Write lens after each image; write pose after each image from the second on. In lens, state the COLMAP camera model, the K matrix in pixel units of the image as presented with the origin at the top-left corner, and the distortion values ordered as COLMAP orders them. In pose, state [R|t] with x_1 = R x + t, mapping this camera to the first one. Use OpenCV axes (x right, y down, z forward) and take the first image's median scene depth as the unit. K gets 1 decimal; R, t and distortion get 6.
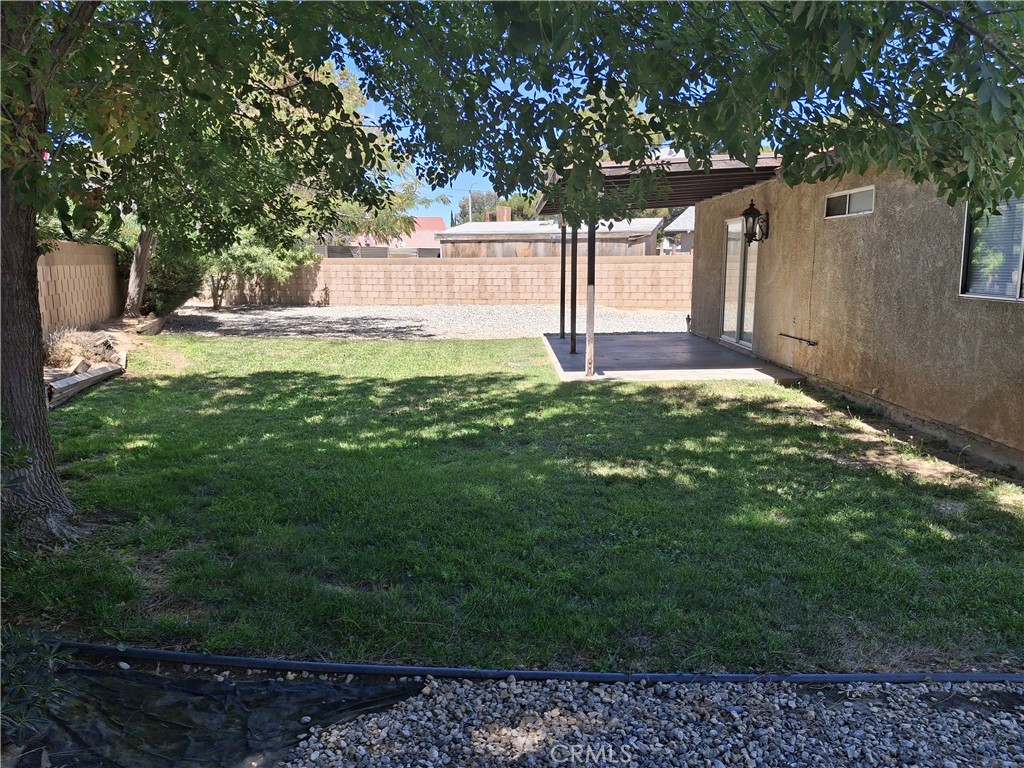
lens RADIAL K [[758.5, 0, 511.8], [0, 758.5, 383.9], [0, 0, 1]] dist [-0.007609, -0.006763]
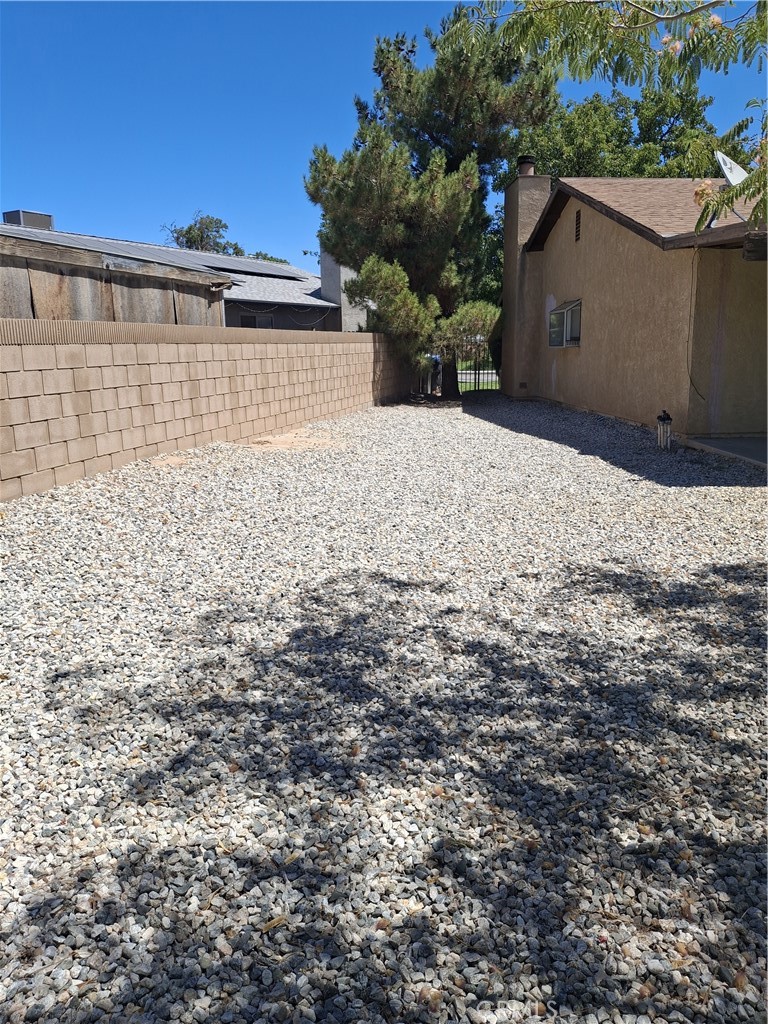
lens RADIAL K [[758.5, 0, 382.4], [0, 758.5, 509.6], [0, 0, 1]] dist [-0.007609, -0.006763]
pose [[-0.030774, -0.207006, 0.977856, -0.303837], [0.168773, 0.963195, 0.209214, -0.136522], [-0.985174, 0.171474, 0.005296, 0.888129]]
